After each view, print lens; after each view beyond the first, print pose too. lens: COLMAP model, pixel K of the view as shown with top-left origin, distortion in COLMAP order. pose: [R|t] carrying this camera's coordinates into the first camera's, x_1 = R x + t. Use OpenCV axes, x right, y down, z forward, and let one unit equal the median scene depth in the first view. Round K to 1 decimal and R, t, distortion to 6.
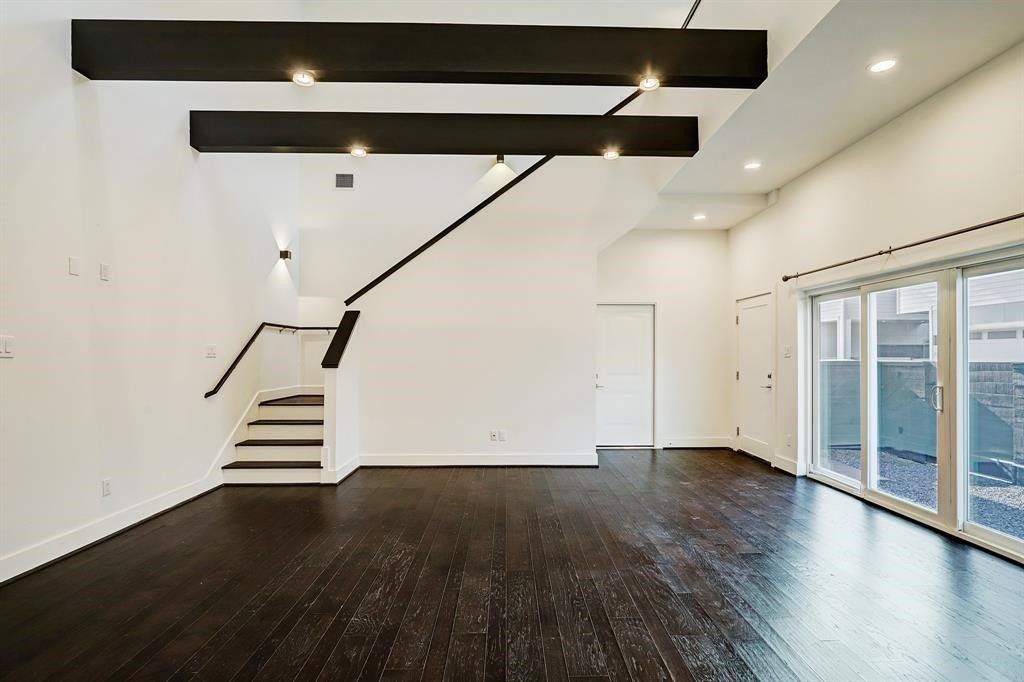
lens RADIAL K [[512.1, 0, 517.0], [0, 512.1, 358.3], [0, 0, 1]] dist [-0.004187, -0.000211]
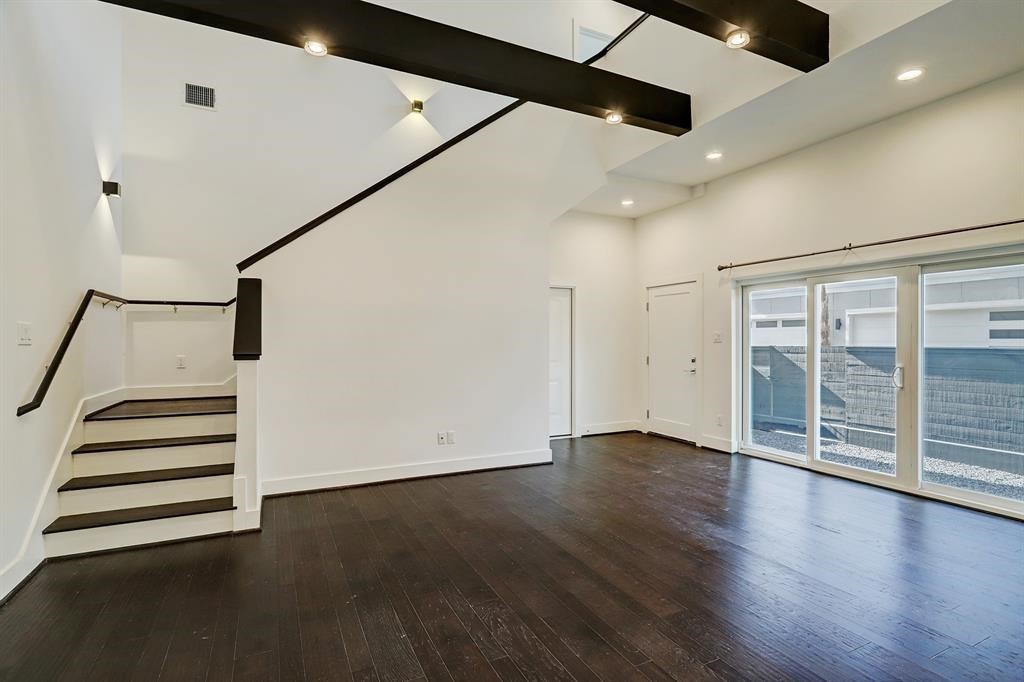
lens RADIAL K [[509.8, 0, 518.1], [0, 509.8, 347.7], [0, 0, 1]] dist [-0.003398, 0.000470]
pose [[0.905966, -0.007085, 0.423292, -0.306034], [0.004766, 0.999967, 0.006535, -0.000294], [-0.423324, -0.003903, 0.905970, 0.221955]]
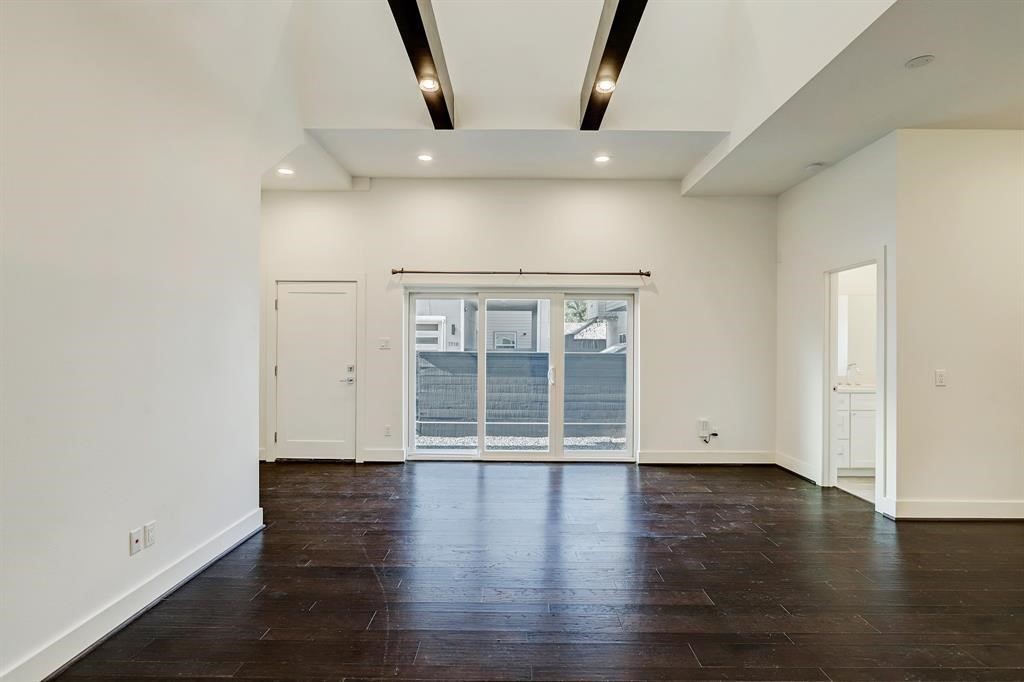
lens RADIAL K [[509.8, 0, 518.1], [0, 509.8, 347.7], [0, 0, 1]] dist [-0.003398, 0.000470]
pose [[0.022539, -0.004643, 0.999735, -0.492150], [0.002365, 0.999987, 0.004591, -0.009278], [-0.999743, 0.002261, 0.022550, 0.737158]]
